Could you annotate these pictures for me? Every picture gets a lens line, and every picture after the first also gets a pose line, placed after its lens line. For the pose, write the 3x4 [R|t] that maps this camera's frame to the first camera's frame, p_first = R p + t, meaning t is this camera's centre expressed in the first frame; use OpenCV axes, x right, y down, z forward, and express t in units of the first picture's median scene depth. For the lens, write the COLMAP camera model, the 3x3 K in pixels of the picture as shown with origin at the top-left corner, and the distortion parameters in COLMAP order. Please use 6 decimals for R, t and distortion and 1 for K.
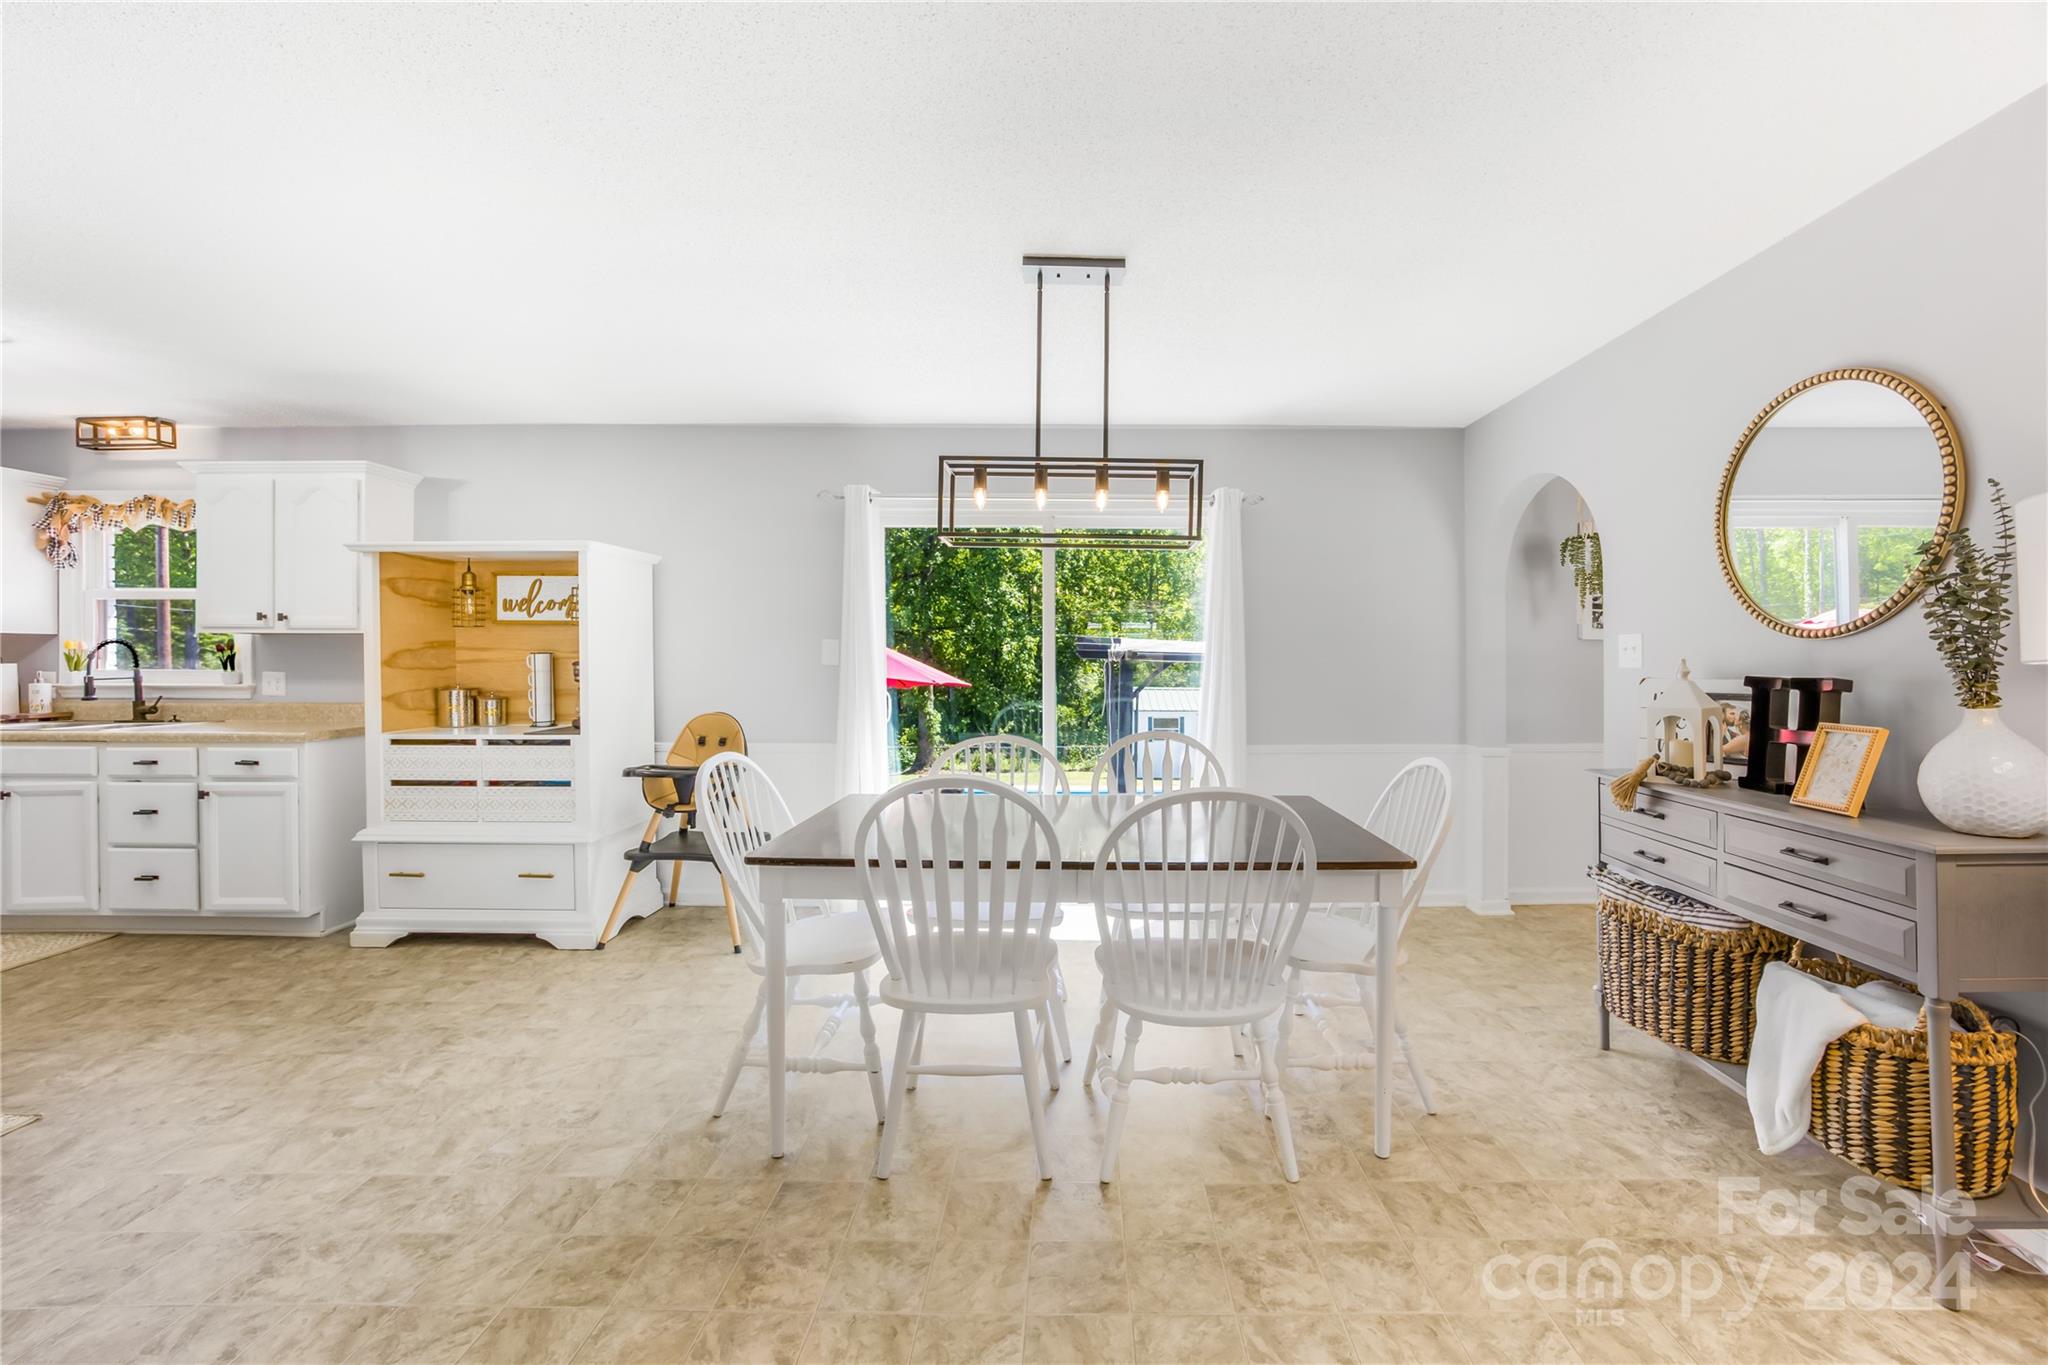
lens RADIAL K [[833.3, 0, 1073.3], [0, 833.3, 662.4], [0, 0, 1]] dist [-0.041157, 0.011007]
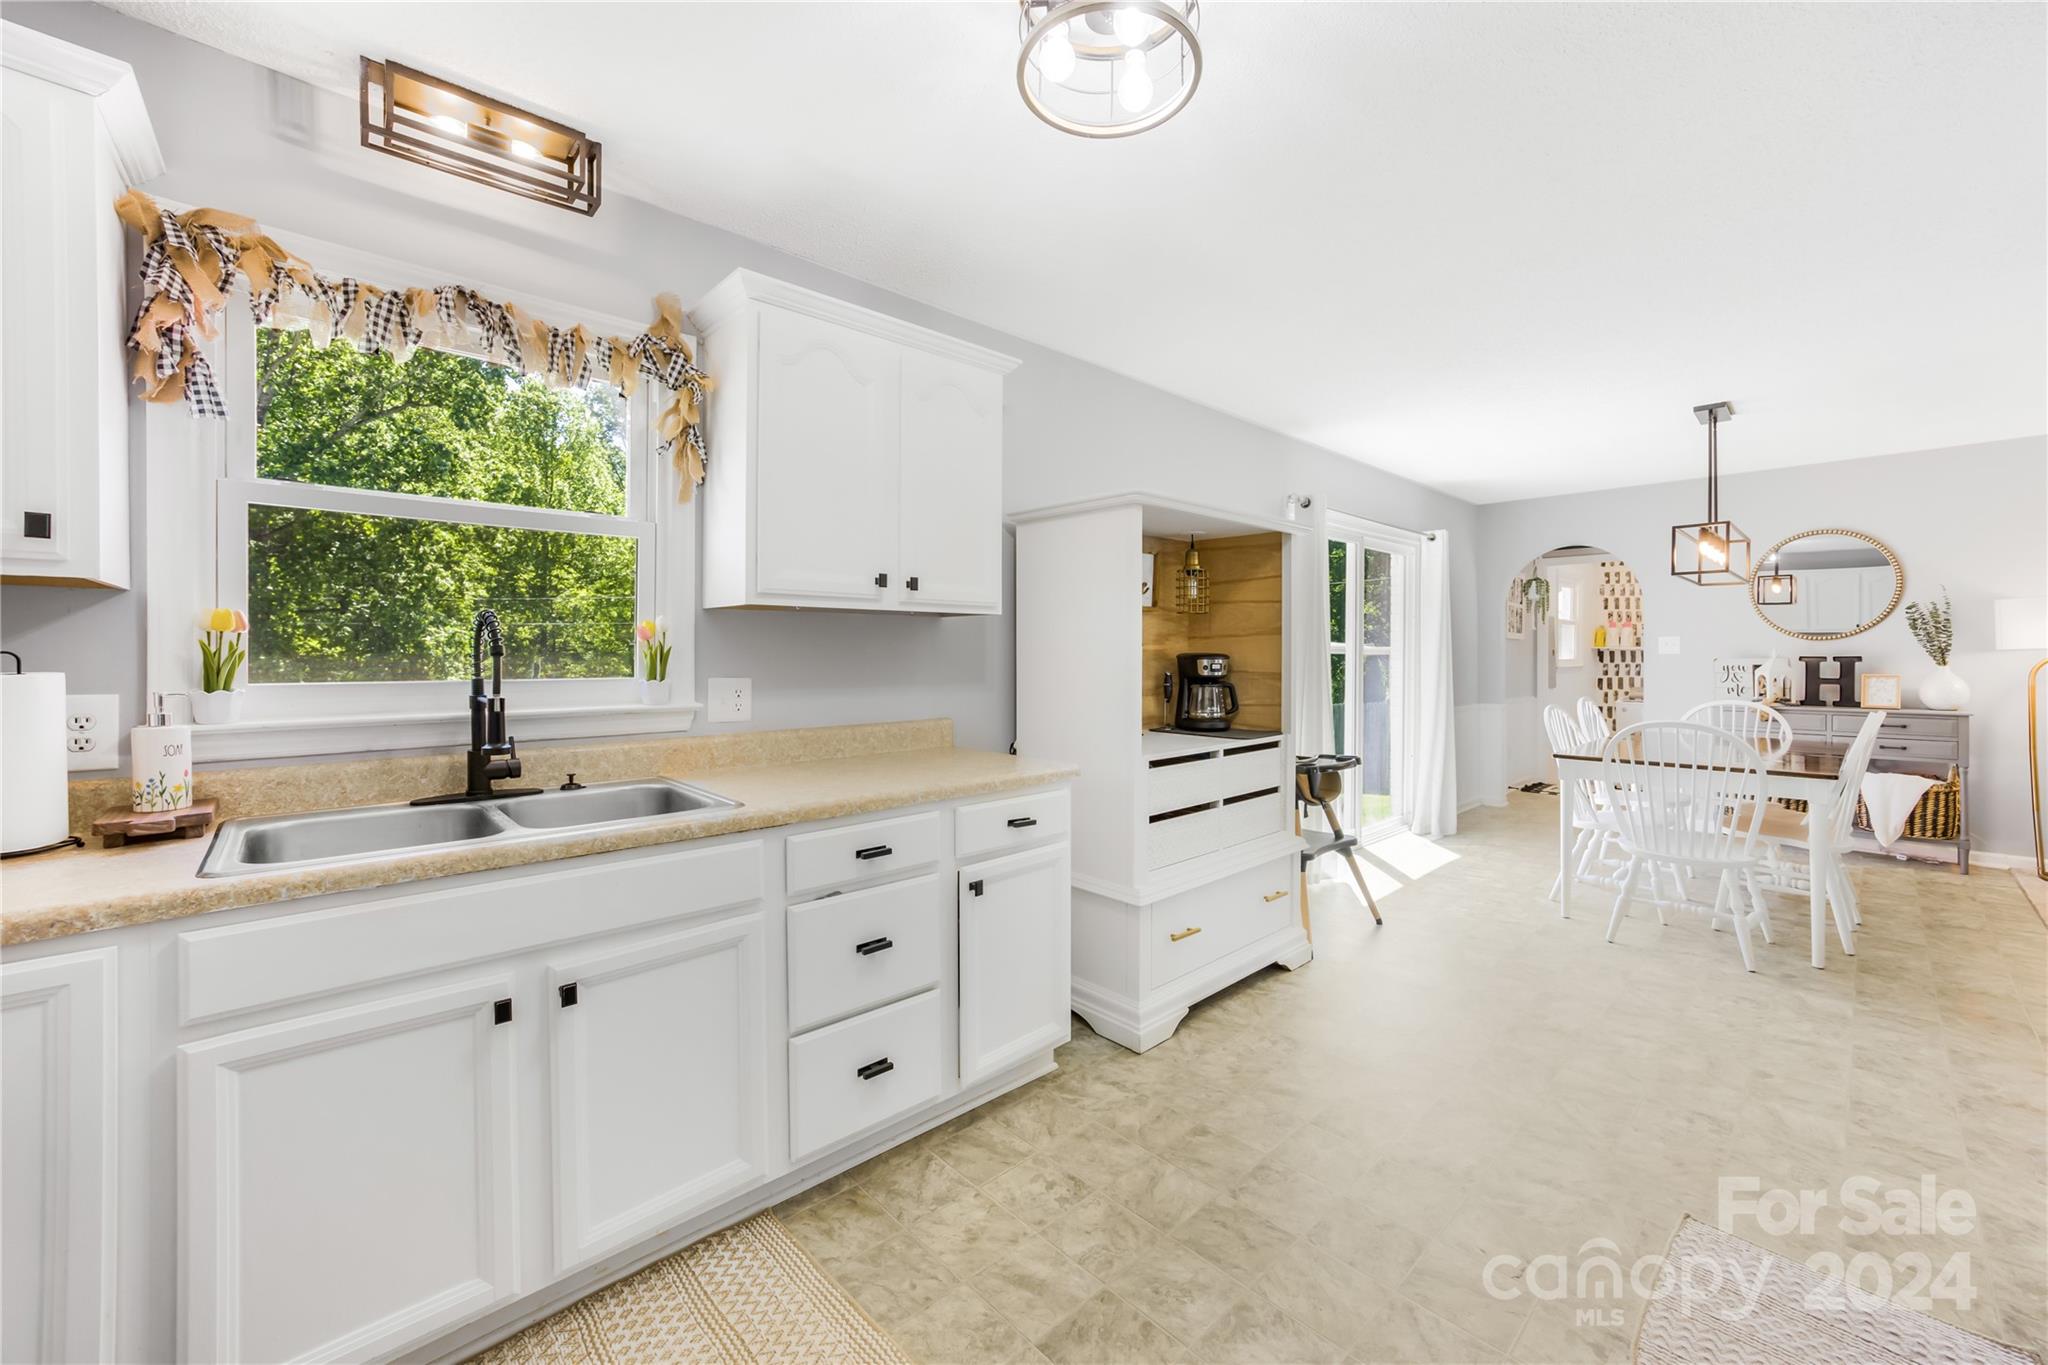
lens RADIAL K [[815.2, 0, 1021.4], [0, 815.2, 669.5], [0, 0, 1]] dist [-0.045134, 0.019366]
pose [[0.727568, -0.017658, 0.685809, -1.292506], [0.009183, 0.999830, 0.016001, -0.001246], [-0.685975, -0.005344, 0.727606, 0.492106]]
